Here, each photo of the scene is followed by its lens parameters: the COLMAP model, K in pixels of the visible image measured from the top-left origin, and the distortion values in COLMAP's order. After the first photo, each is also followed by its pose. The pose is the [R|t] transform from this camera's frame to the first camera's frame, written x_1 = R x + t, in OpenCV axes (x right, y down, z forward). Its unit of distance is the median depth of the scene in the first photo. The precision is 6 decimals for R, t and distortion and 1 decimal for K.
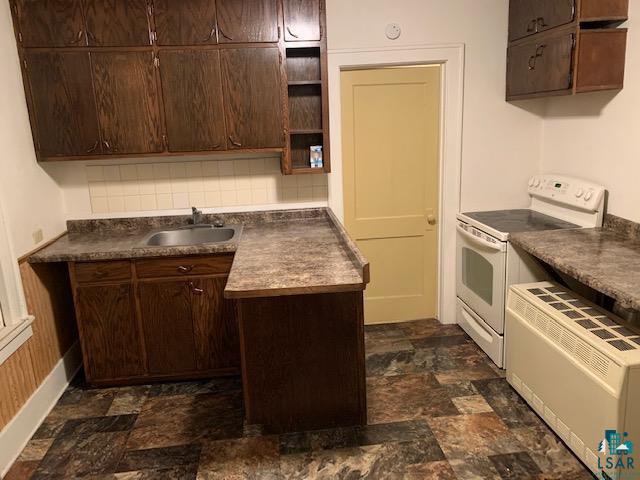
lens RADIAL K [[501.9, 0, 317.9], [0, 501.9, 240.0], [0, 0, 1]] dist [0.006900, -0.001221]
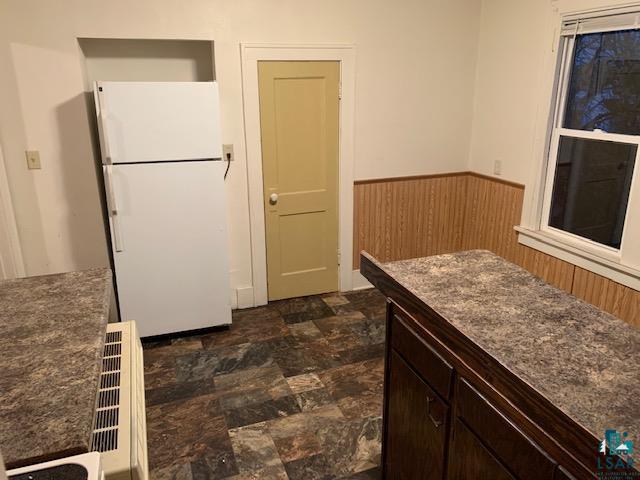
lens RADIAL K [[501.9, 0, 317.9], [0, 501.9, 238.6], [0, 0, 1]] dist [0.006900, -0.001221]
pose [[-0.969657, 0.130113, -0.206968, 0.338746], [0.001347, 0.849431, 0.527698, -0.429229], [0.244465, 0.511407, -0.823832, 1.602256]]
